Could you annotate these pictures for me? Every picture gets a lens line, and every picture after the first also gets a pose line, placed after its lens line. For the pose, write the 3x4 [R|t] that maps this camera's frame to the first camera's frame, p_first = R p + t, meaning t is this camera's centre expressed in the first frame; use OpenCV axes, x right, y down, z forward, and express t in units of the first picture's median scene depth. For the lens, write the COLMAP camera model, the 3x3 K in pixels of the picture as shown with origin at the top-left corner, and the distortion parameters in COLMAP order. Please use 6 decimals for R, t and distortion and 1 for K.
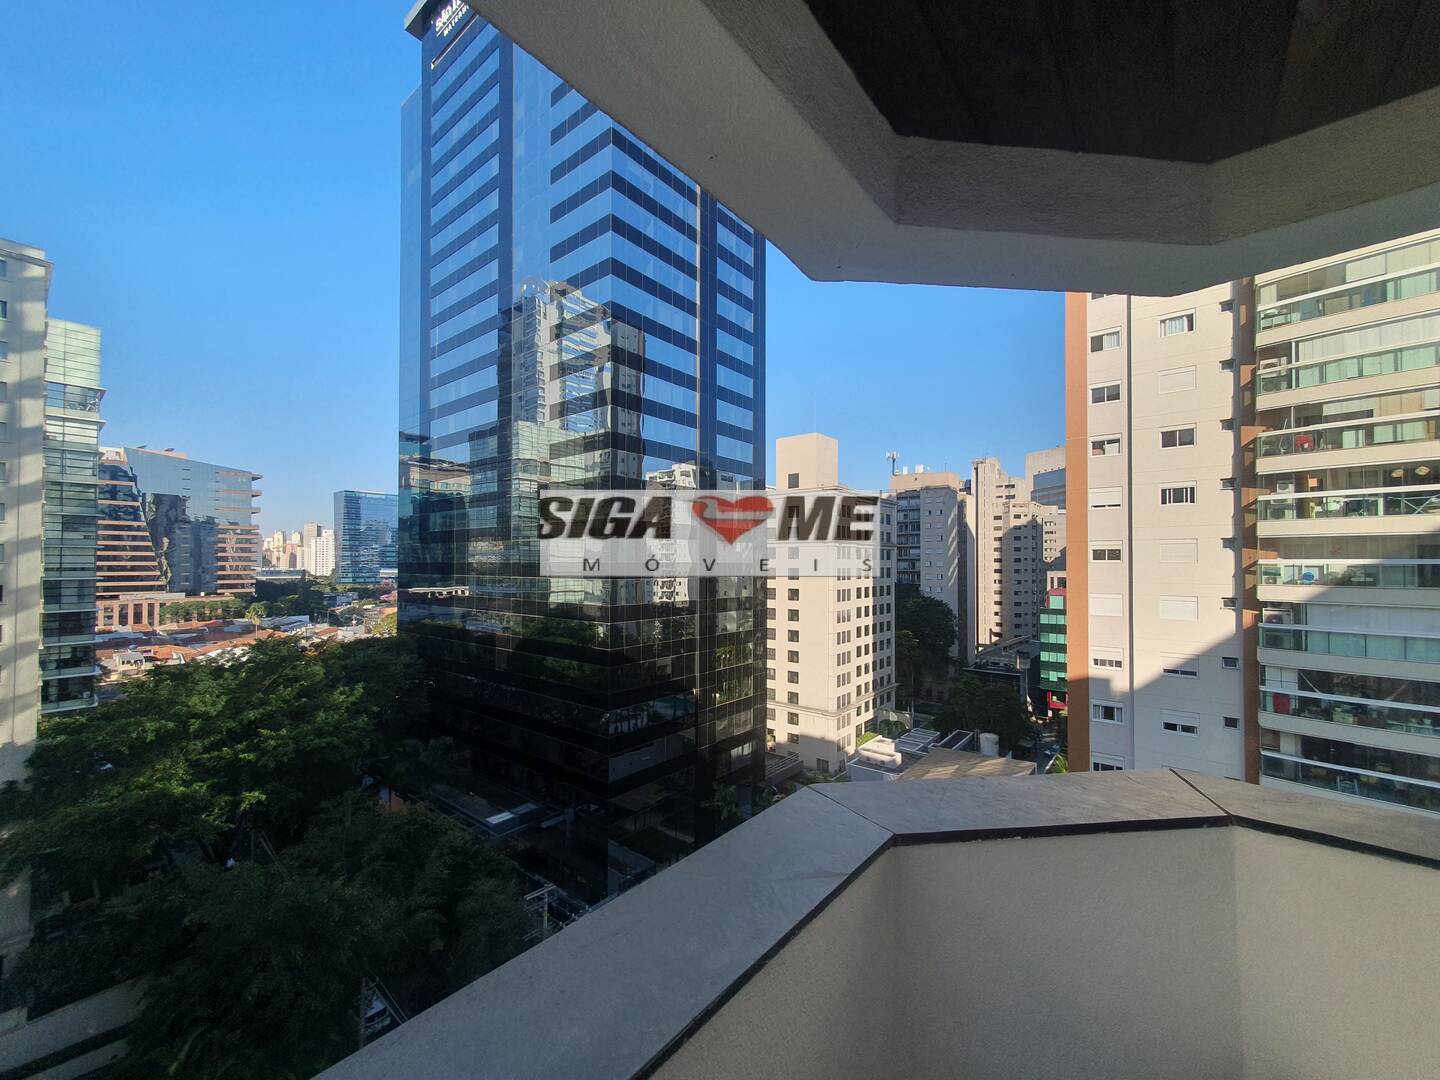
lens RADIAL K [[568.6, 0, 724.1], [0, 568.6, 553.9], [0, 0, 1]] dist [0.008129, -0.001482]
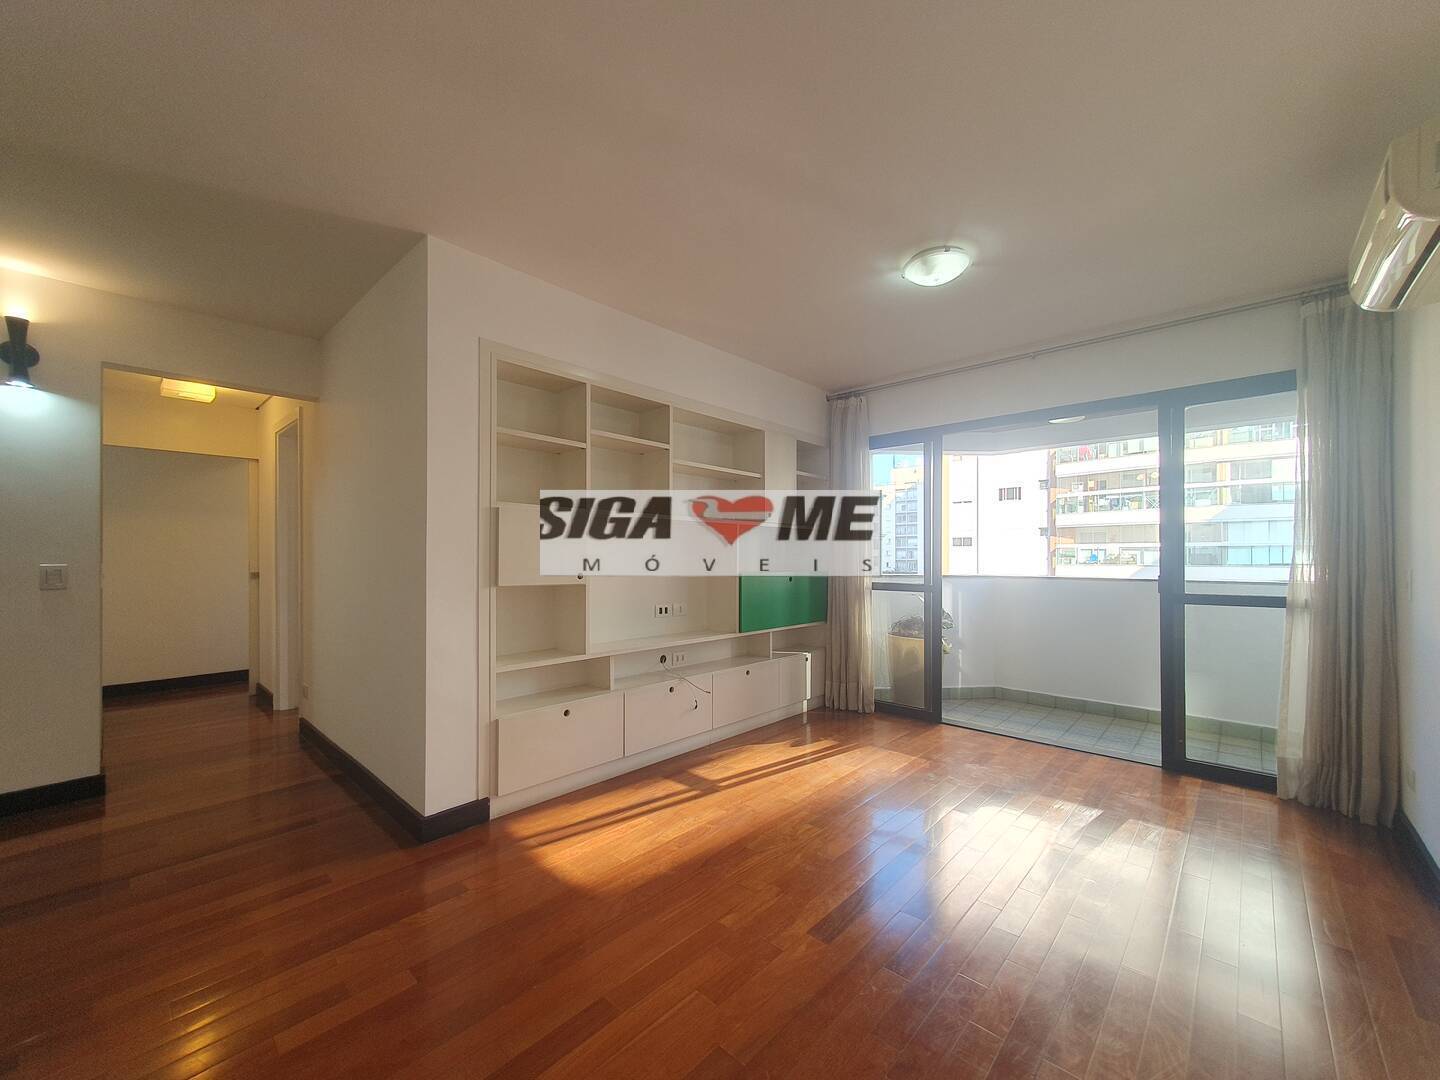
lens RADIAL K [[568.6, 0, 719.5], [0, 568.6, 554.6], [0, 0, 1]] dist [0.008129, -0.001482]
pose [[0.997682, -0.003898, -0.067932, 0.246554], [0.005000, 0.999859, 0.016061, 0.006930], [0.067860, -0.016363, 0.997561, -0.280894]]
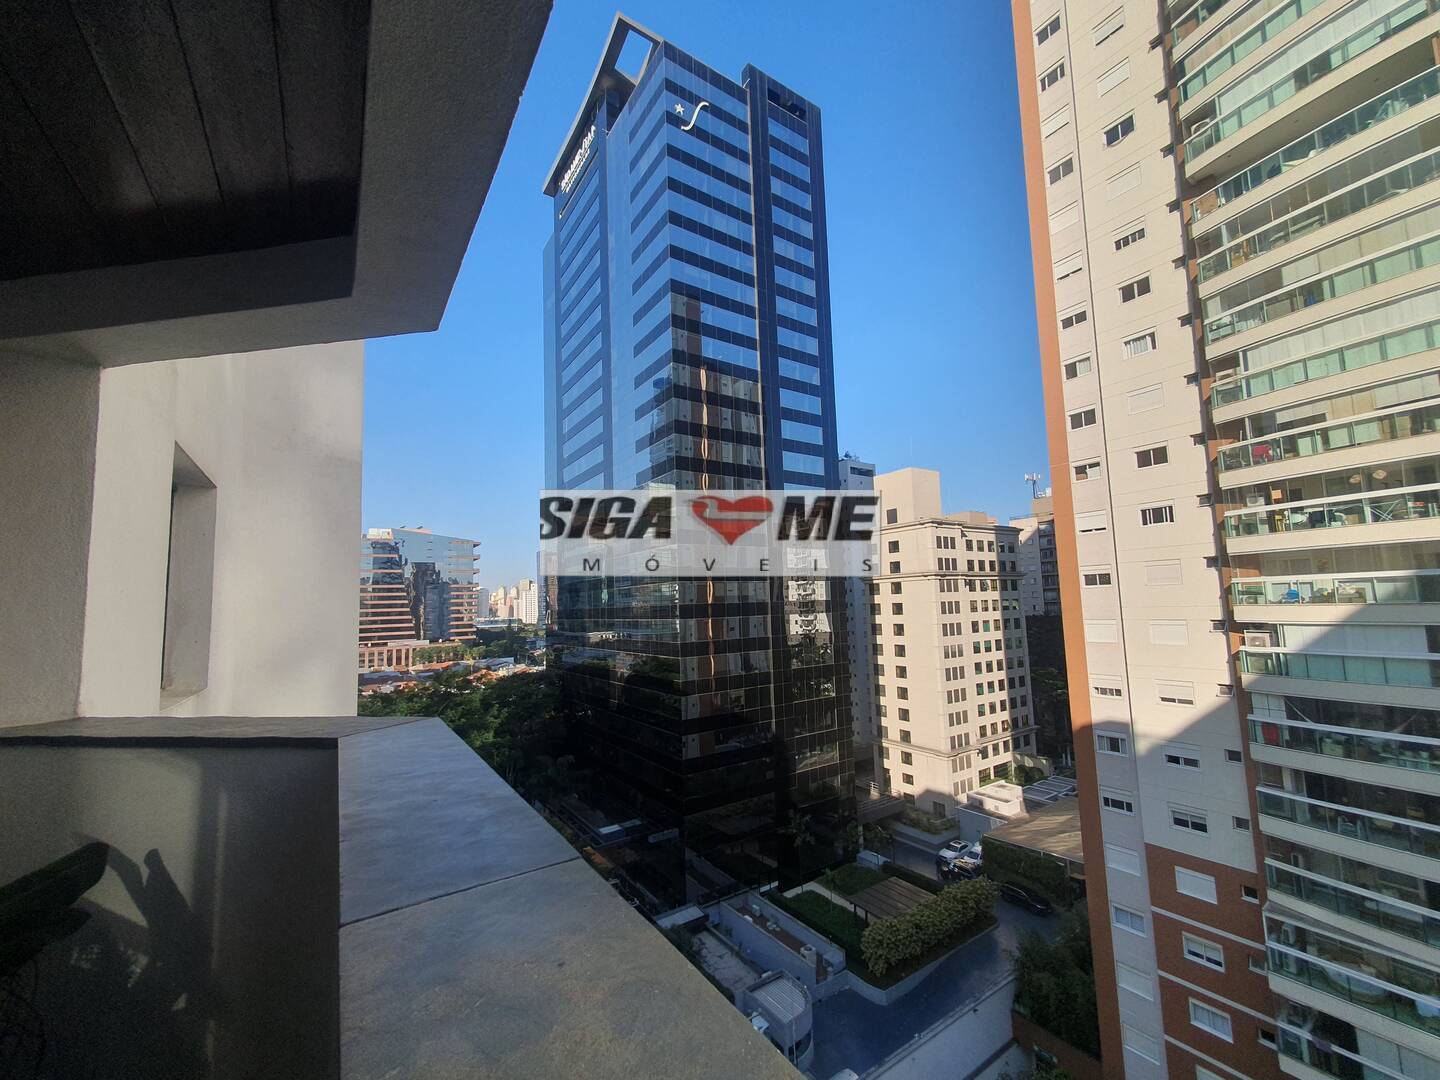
lens RADIAL K [[568.6, 0, 718.6], [0, 568.6, 553.4], [0, 0, 1]] dist [0.008129, -0.001482]
pose [[0.954613, -0.061547, -0.291421, 0.362257], [0.040859, 0.996228, -0.076555, 0.005510], [0.295034, 0.061173, 0.953527, -0.137311]]
